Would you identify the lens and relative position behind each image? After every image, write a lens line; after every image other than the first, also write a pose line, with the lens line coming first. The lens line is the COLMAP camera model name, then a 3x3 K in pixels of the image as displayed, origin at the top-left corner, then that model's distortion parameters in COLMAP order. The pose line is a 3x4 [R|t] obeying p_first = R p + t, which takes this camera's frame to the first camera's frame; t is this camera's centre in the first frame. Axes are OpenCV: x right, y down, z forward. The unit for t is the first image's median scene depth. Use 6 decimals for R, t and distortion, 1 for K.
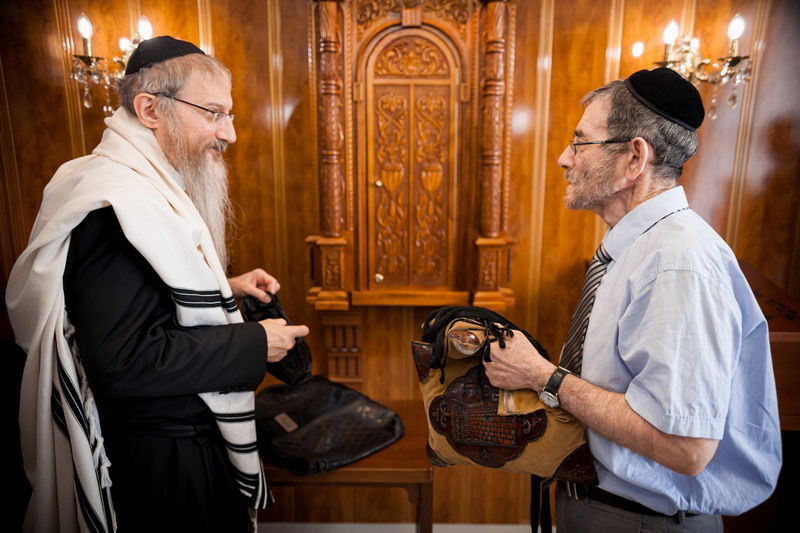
lens RADIAL K [[596.9, 0, 400.0], [0, 596.9, 266.5], [0, 0, 1]] dist [0.050611, 0.002302]
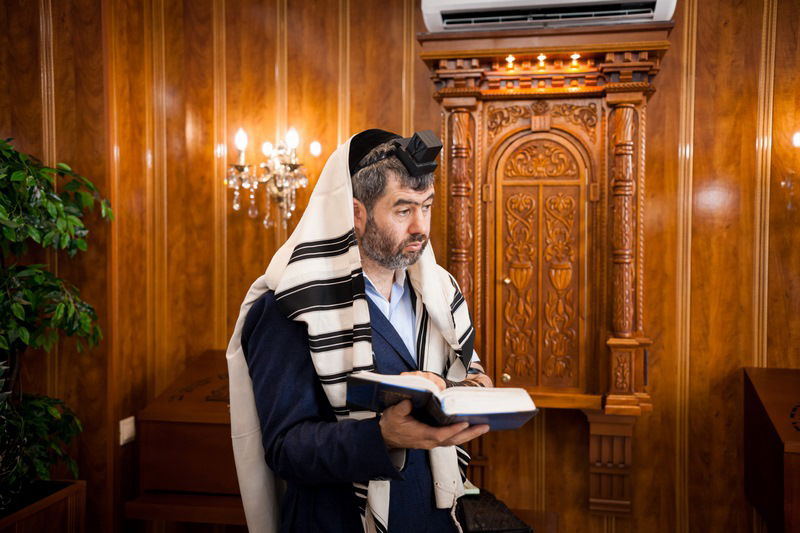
lens RADIAL K [[783.2, 0, 400.0], [0, 783.2, 266.5], [0, 0, 1]] dist [0.012744, 0.016841]
pose [[0.981637, 0.004565, -0.190705, 0.039040], [-0.033474, 0.988324, -0.148646, 0.037539], [0.187800, 0.152300, 0.970328, -0.307757]]
